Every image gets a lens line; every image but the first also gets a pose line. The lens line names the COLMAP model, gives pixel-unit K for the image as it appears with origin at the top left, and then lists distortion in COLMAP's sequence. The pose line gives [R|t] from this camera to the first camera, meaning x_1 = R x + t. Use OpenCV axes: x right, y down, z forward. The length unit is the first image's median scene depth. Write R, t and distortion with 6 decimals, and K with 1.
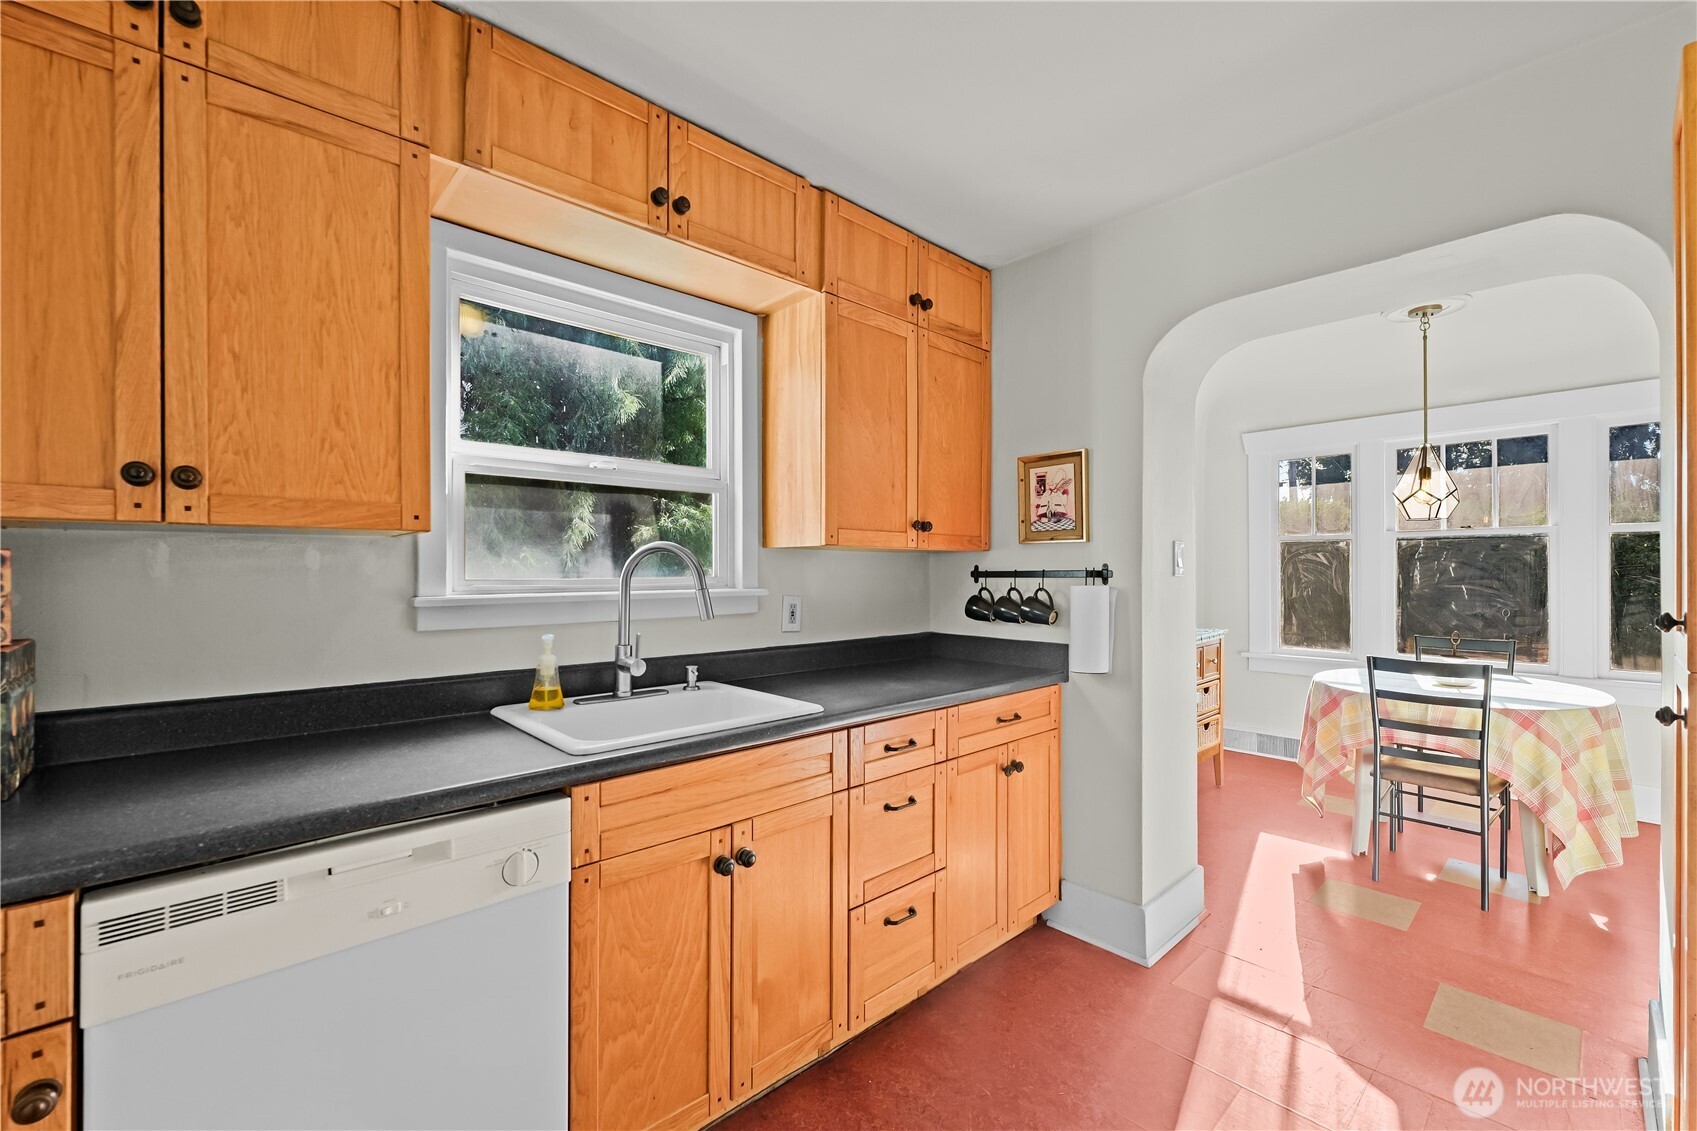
lens RADIAL K [[700.1, 0, 854.2], [0, 700.1, 576.5], [0, 0, 1]] dist [-0.002847, -0.000390]
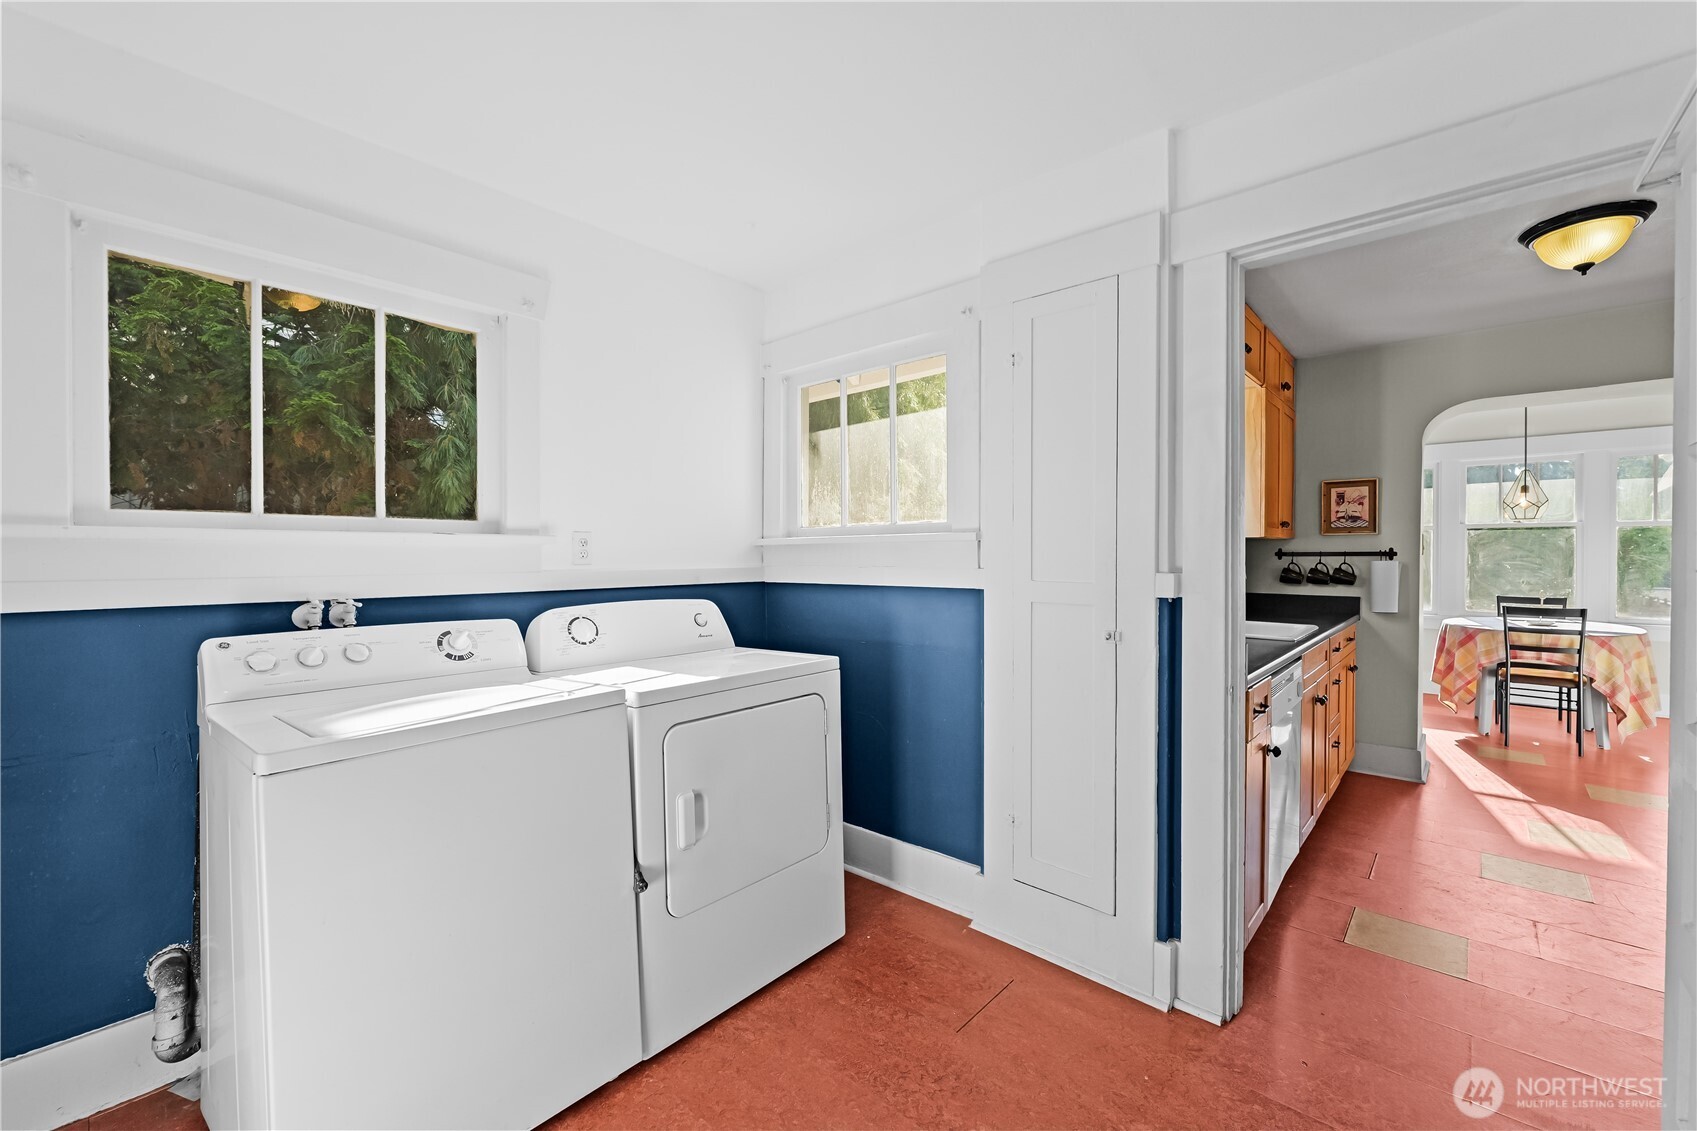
lens RADIAL K [[696.1, 0, 853.1], [0, 696.1, 558.8], [0, 0, 1]] dist [-0.001178, -0.000178]
pose [[0.994938, -0.001559, 0.100482, -0.987266], [0.001502, 0.999999, 0.000643, 0.004638], [-0.100483, -0.000489, 0.994939, -0.469183]]
